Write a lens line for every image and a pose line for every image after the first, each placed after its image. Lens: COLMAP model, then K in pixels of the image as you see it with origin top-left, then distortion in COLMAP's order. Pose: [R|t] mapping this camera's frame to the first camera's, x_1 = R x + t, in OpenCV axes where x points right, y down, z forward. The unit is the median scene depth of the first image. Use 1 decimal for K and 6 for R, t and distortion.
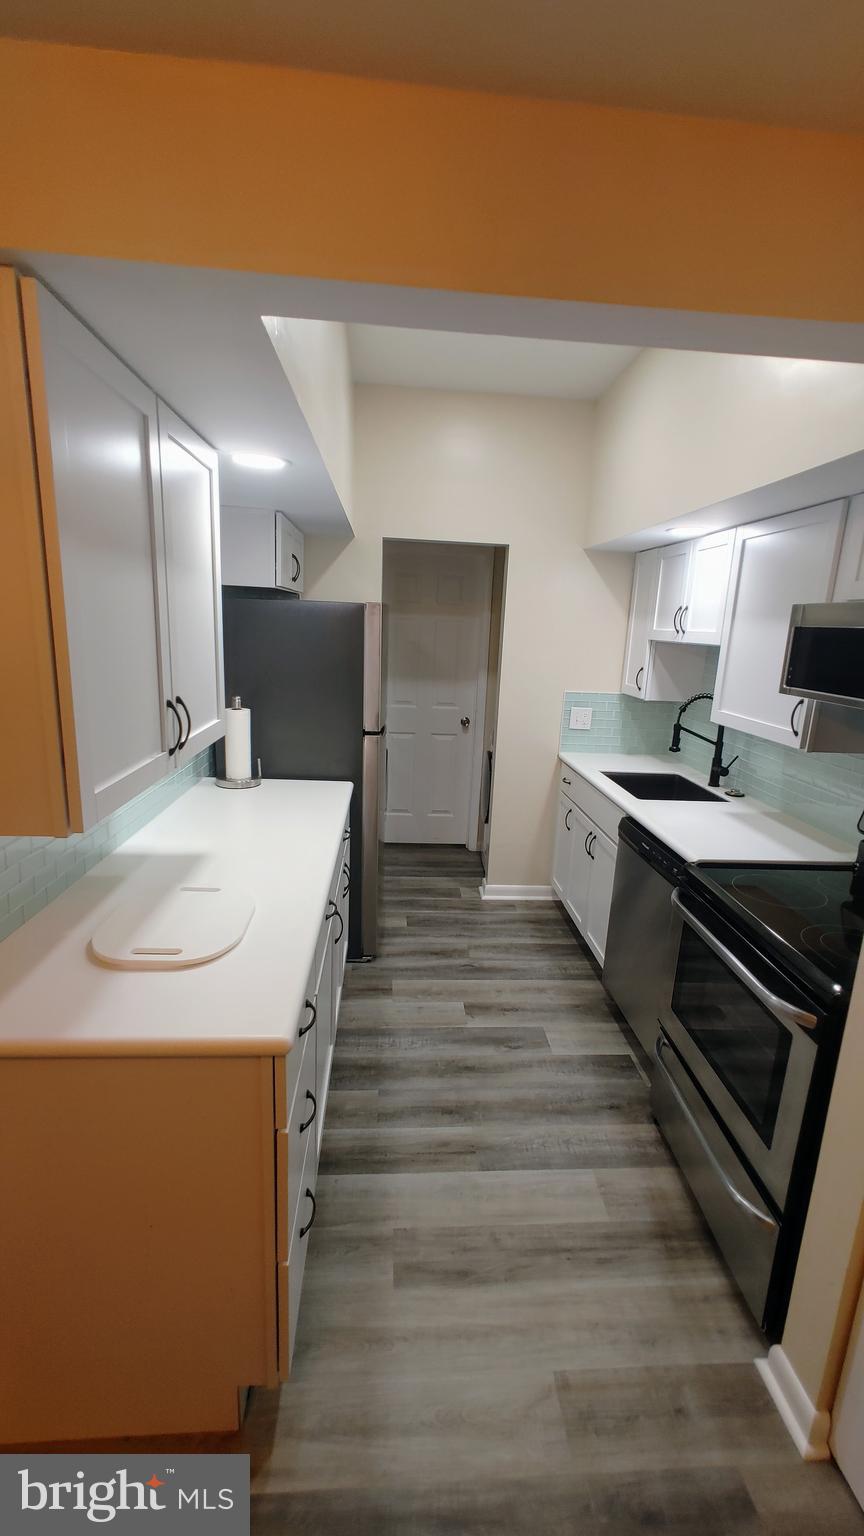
lens RADIAL K [[668.1, 0, 432.0], [0, 668.1, 768.0], [0, 0, 1]] dist [0.008565, -0.000037]
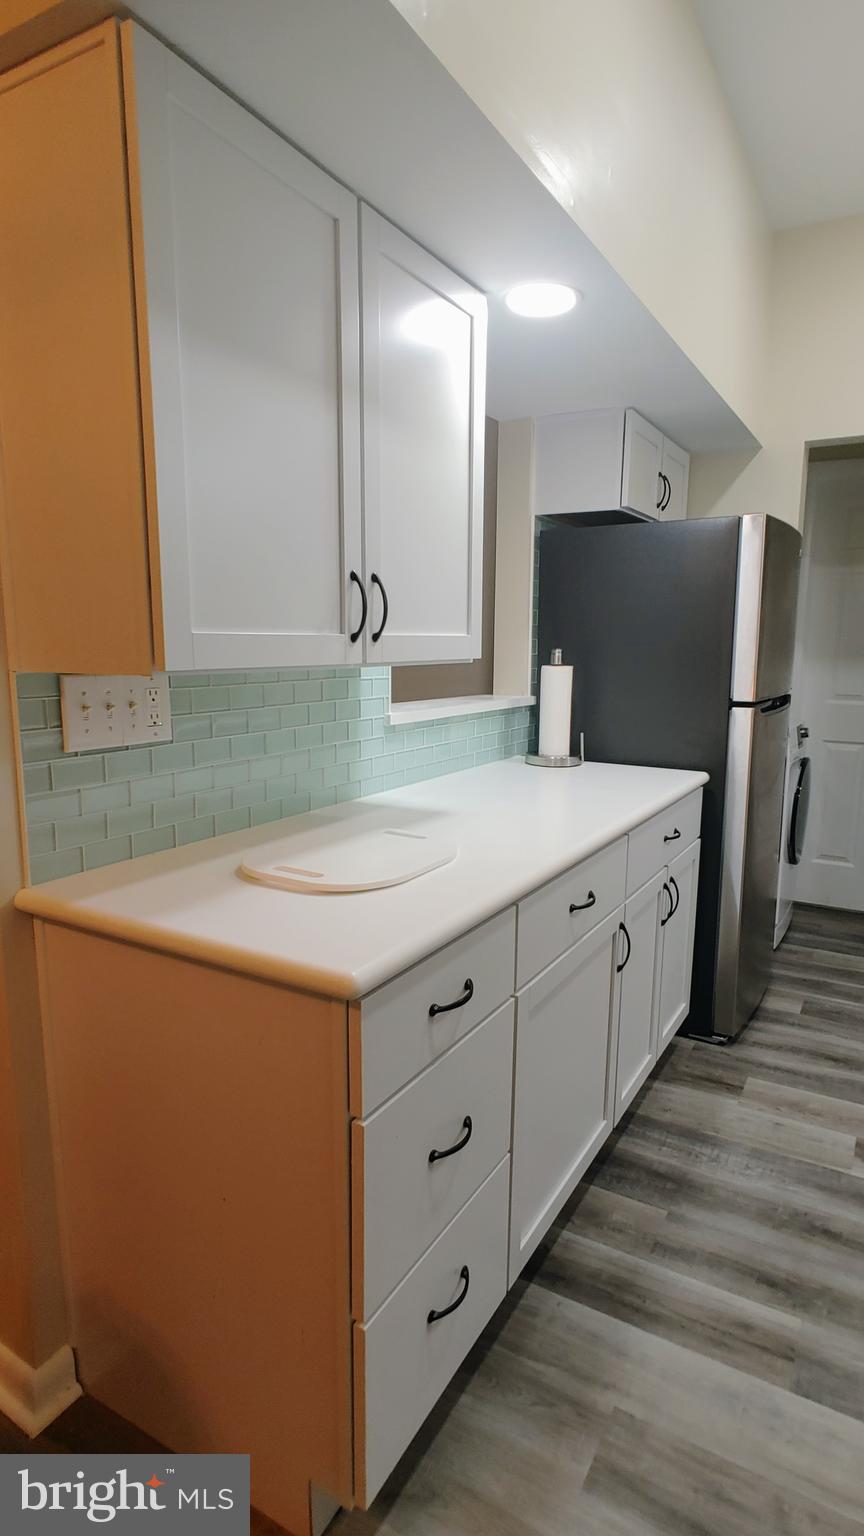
lens RADIAL K [[834.0, 0, 432.0], [0, 834.0, 768.0], [0, 0, 1]] dist [0.000259, 0.002114]
pose [[0.828771, 0.054753, -0.556902, 0.150371], [-0.097742, 0.994067, -0.047723, 0.100931], [0.550985, 0.093984, 0.829206, 0.137881]]
